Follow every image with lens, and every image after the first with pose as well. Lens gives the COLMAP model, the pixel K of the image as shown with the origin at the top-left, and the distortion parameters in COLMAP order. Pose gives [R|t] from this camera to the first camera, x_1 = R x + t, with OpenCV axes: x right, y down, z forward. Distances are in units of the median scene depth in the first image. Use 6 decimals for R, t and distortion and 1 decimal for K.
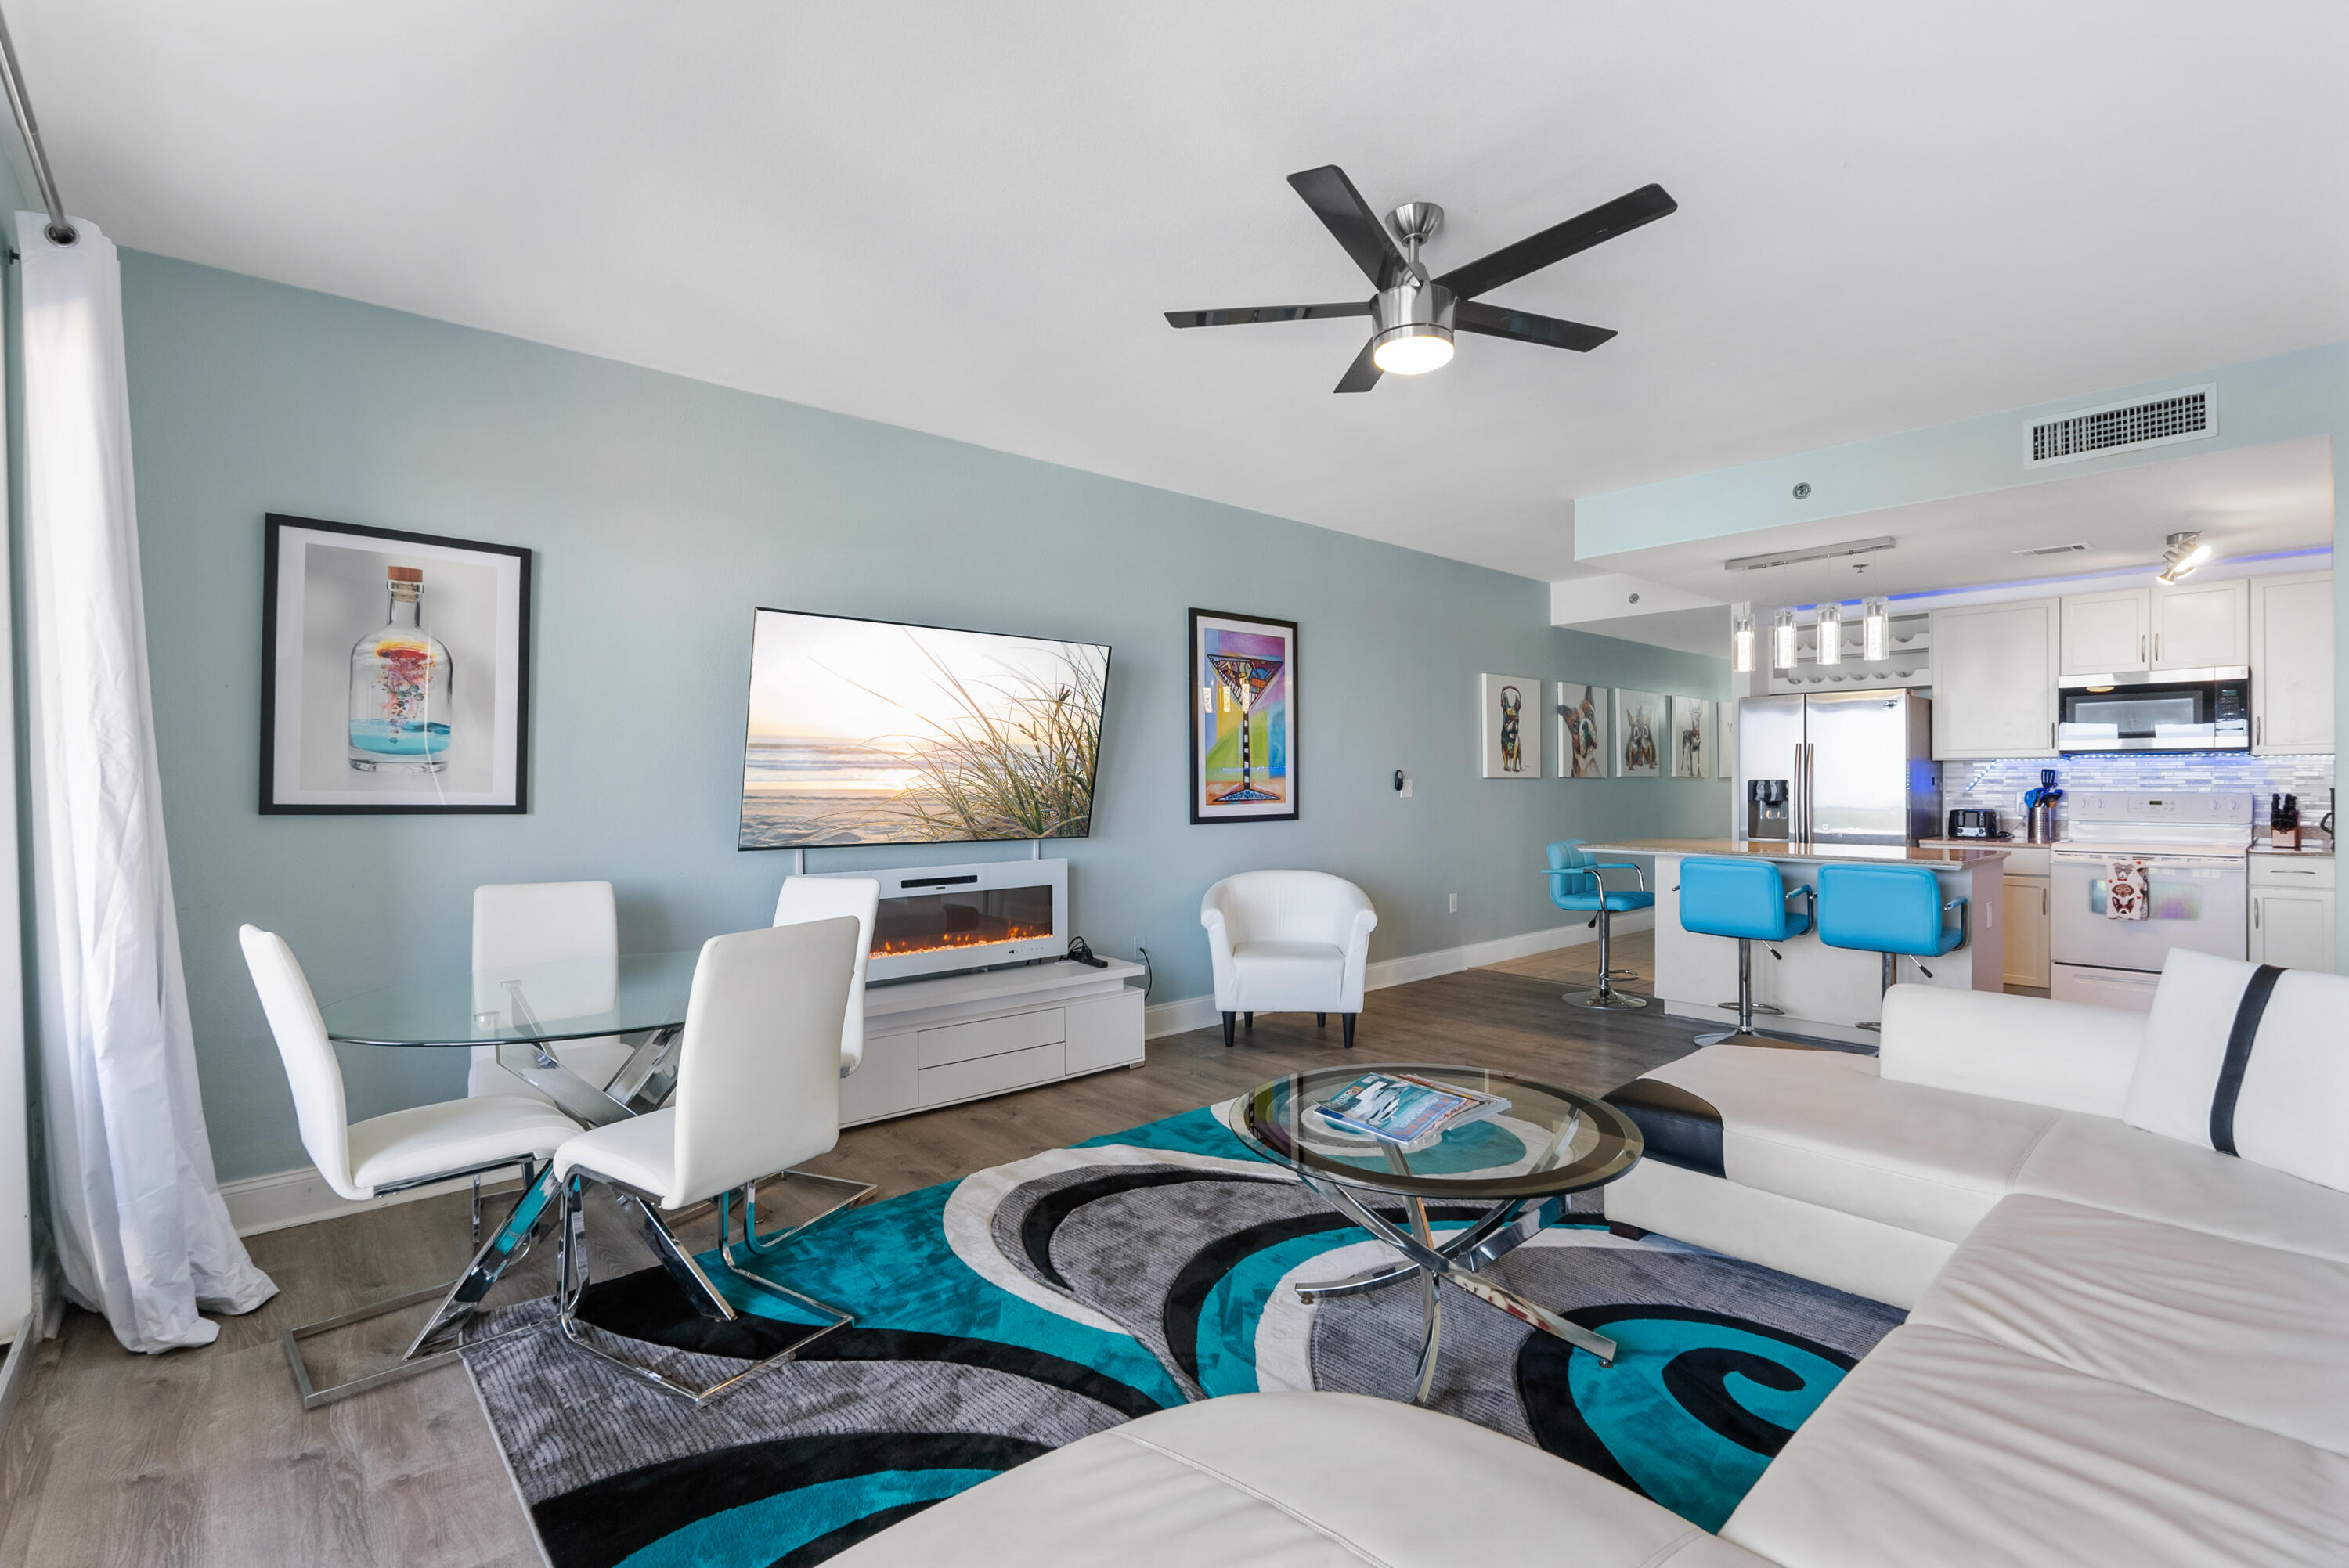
lens RADIAL K [[1040.7, 0, 1184.0], [0, 1040.7, 805.1], [0, 0, 1]] dist [-0.015738, 0.003493]
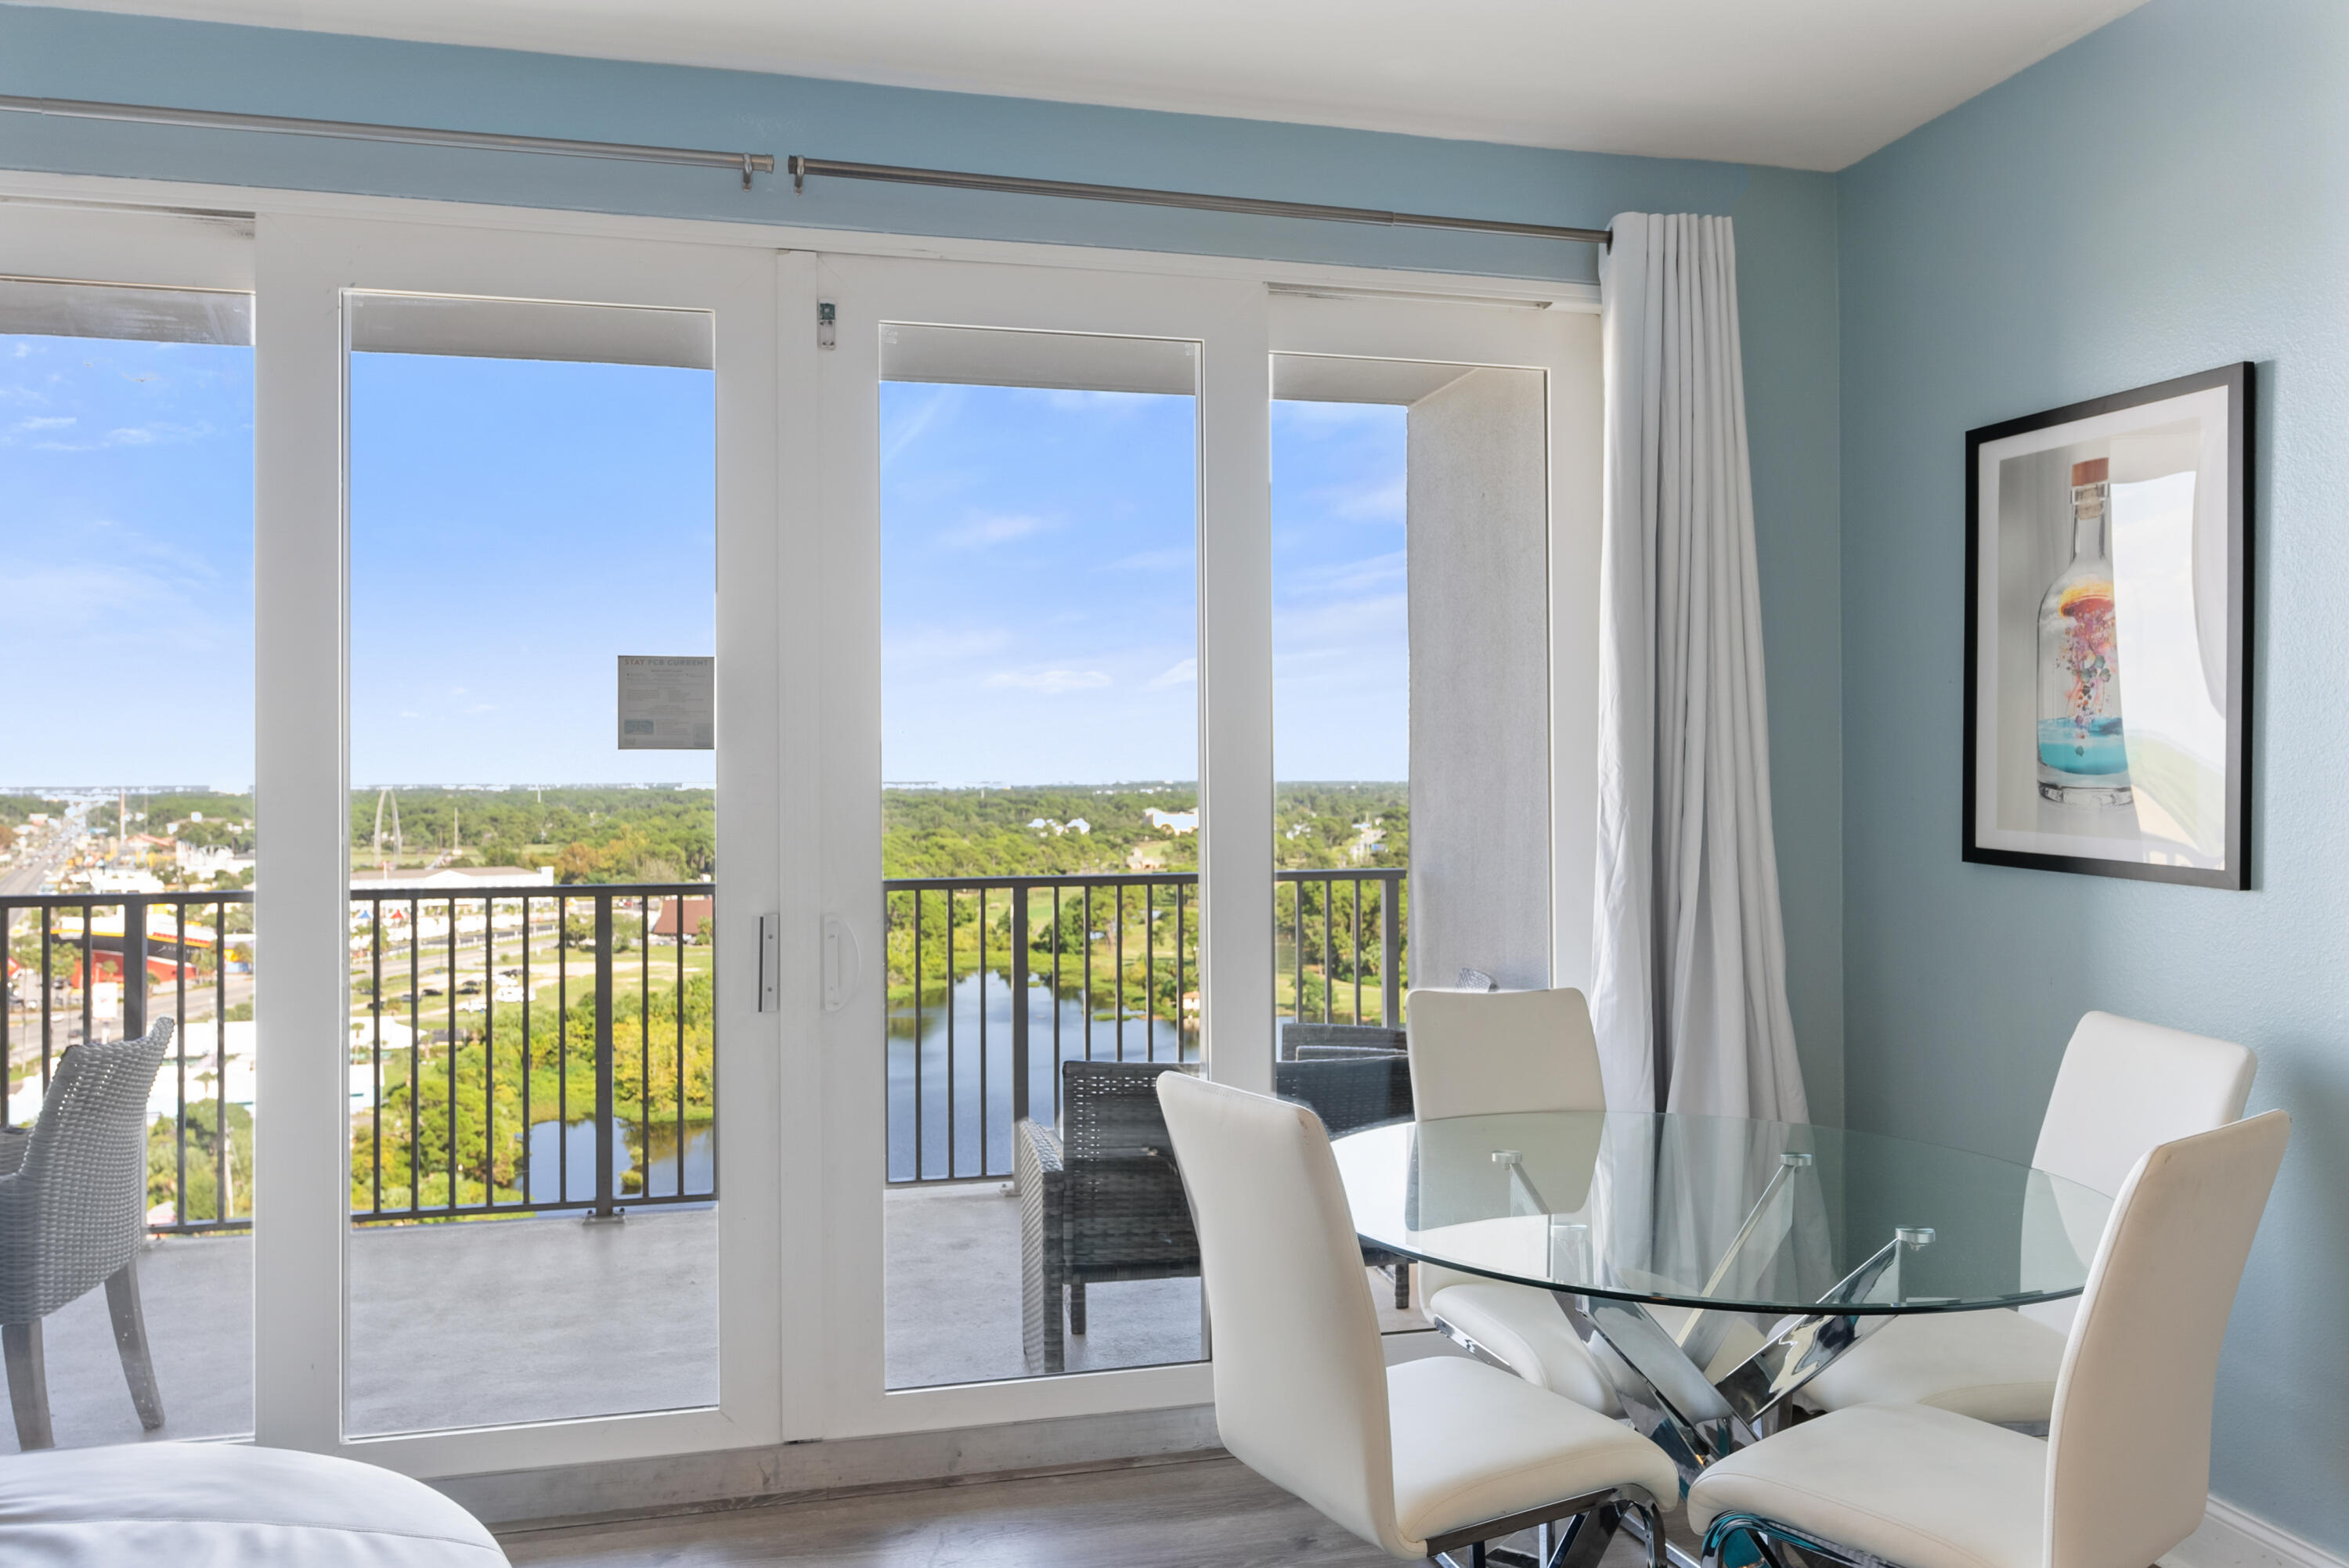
lens RADIAL K [[1737.3, 0, 1182.4], [0, 1737.3, 764.2], [0, 0, 1]] dist [0.006944, -0.004617]
pose [[-0.466840, 0.005416, -0.884325, 0.230177], [-0.012770, 0.999836, 0.012865, -0.036896], [0.884250, 0.017299, -0.466694, 0.607184]]
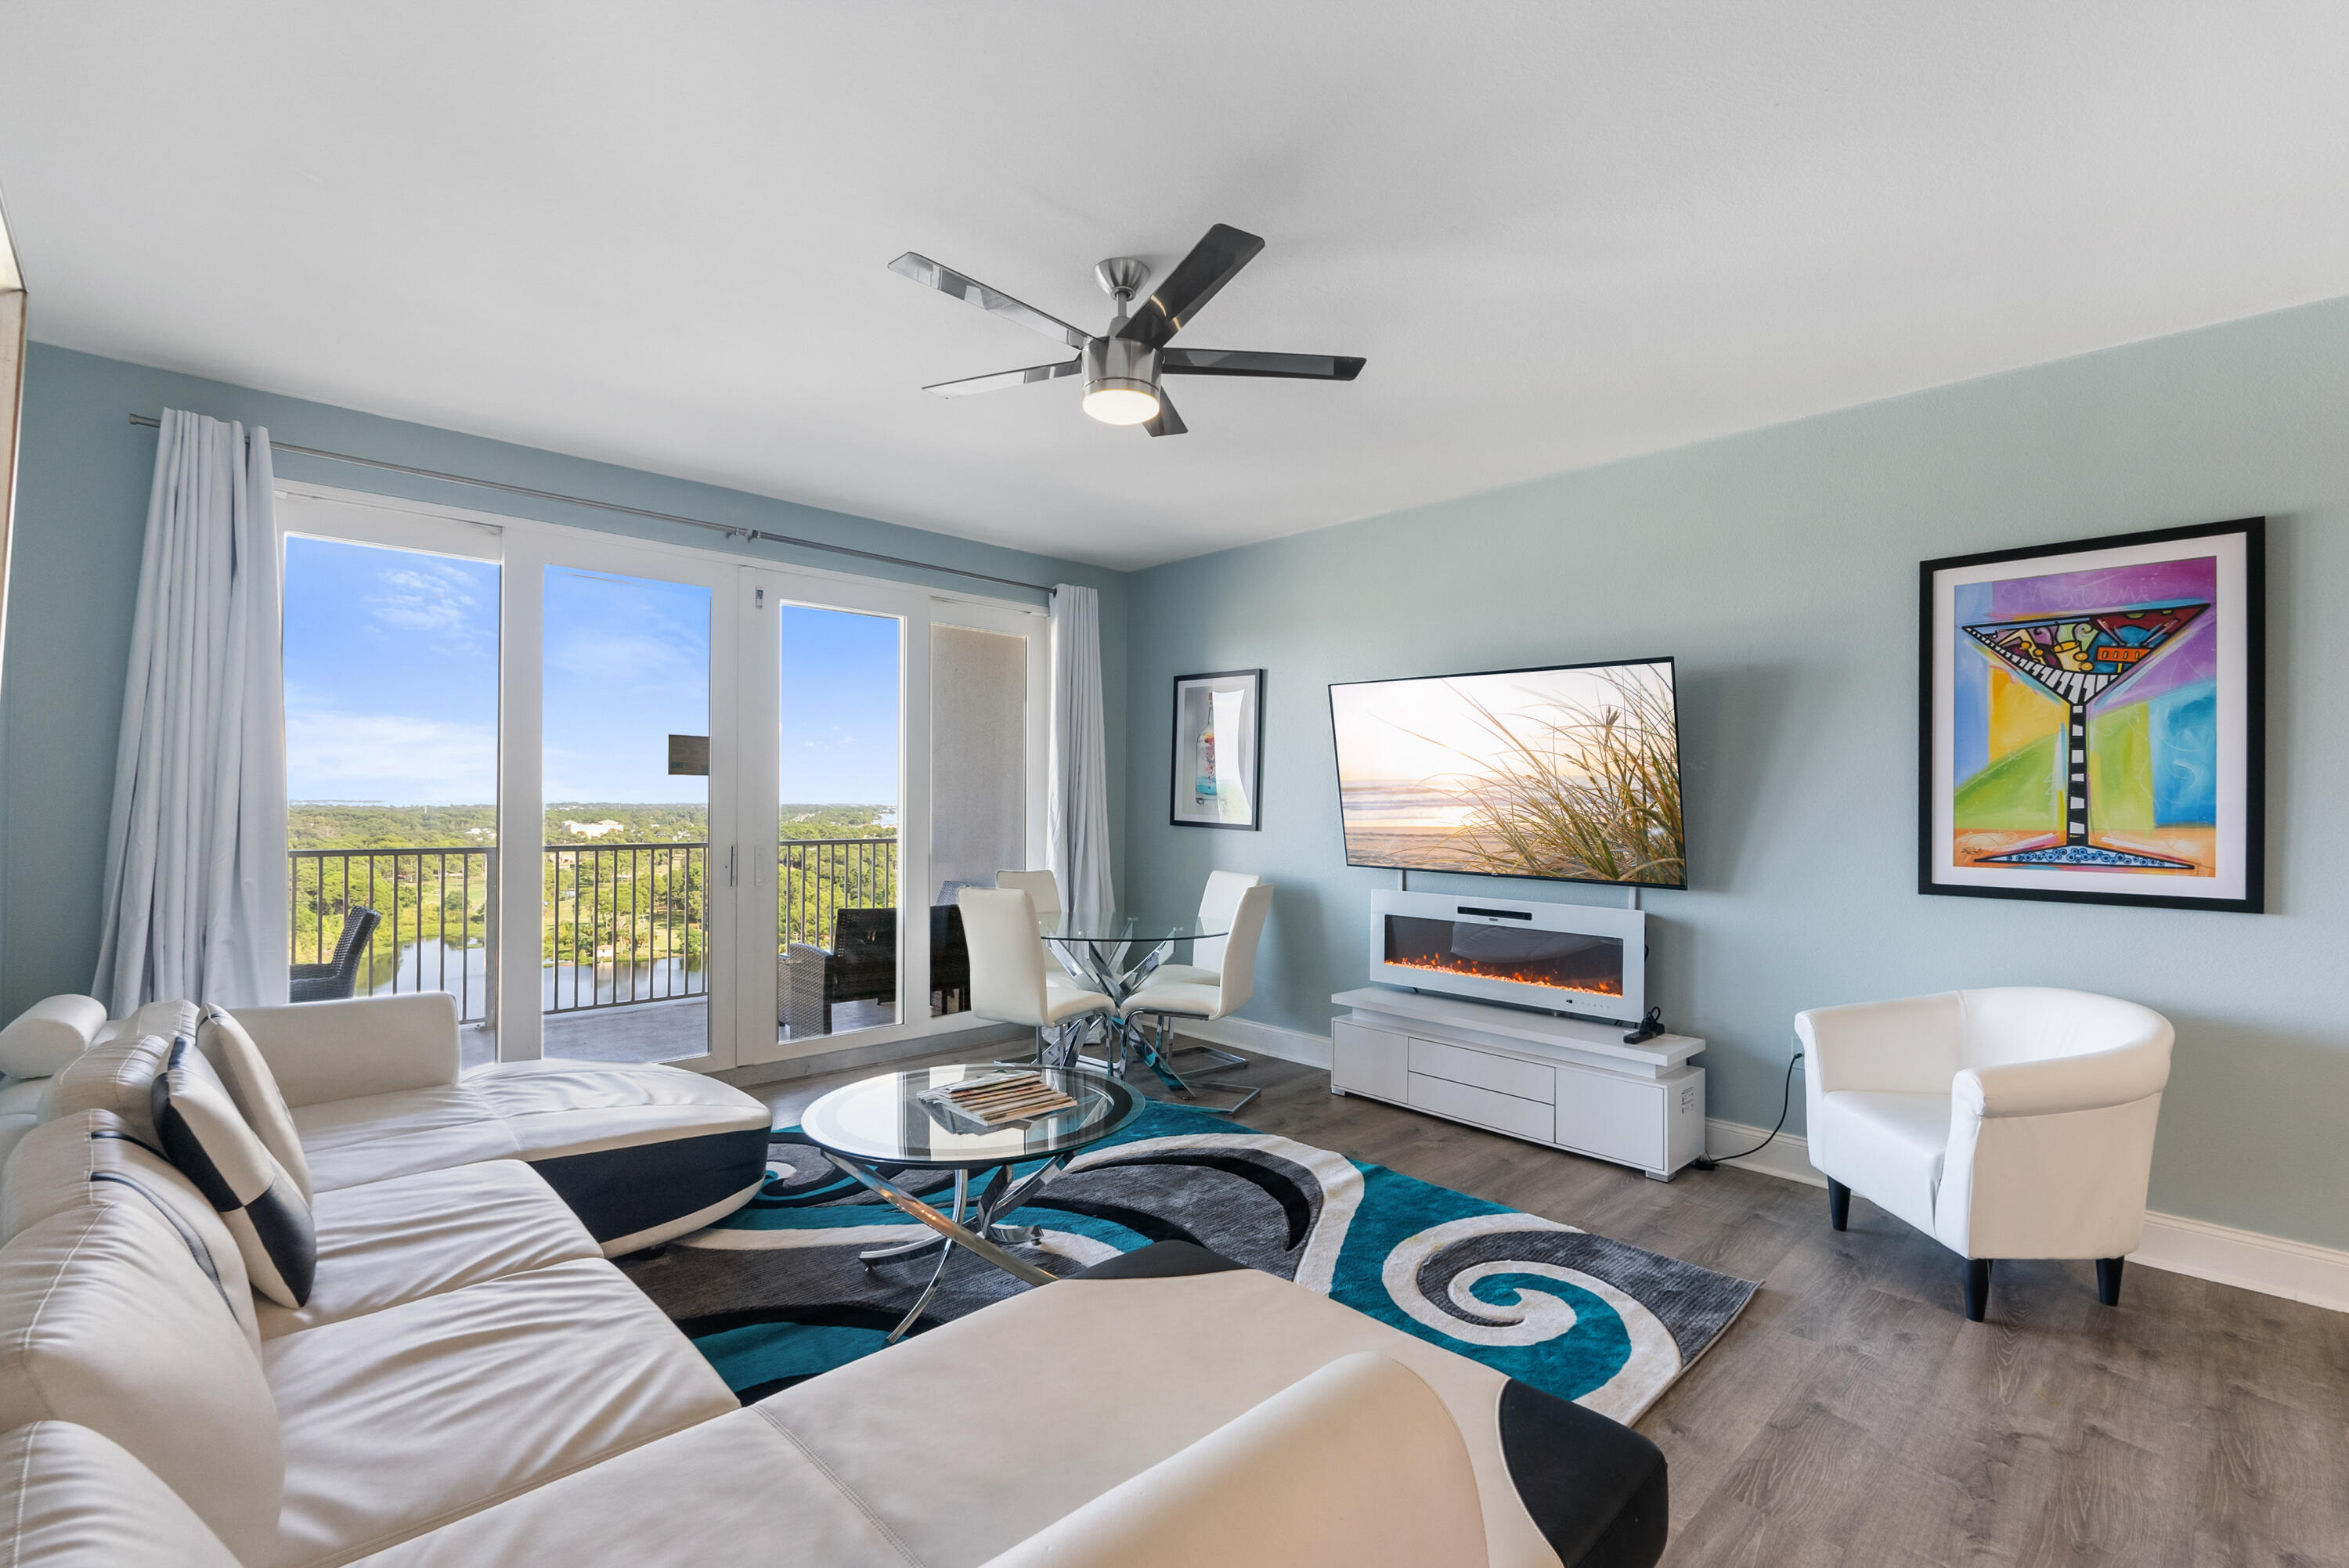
lens RADIAL K [[1040.7, 0, 1180.5], [0, 1040.7, 811.8], [0, 0, 1]] dist [-0.015738, 0.003493]
pose [[0.042399, 0.017902, -0.998940, 0.647718], [-0.031644, 0.999362, 0.016567, -0.029387], [0.998600, 0.030908, 0.042939, 0.523072]]
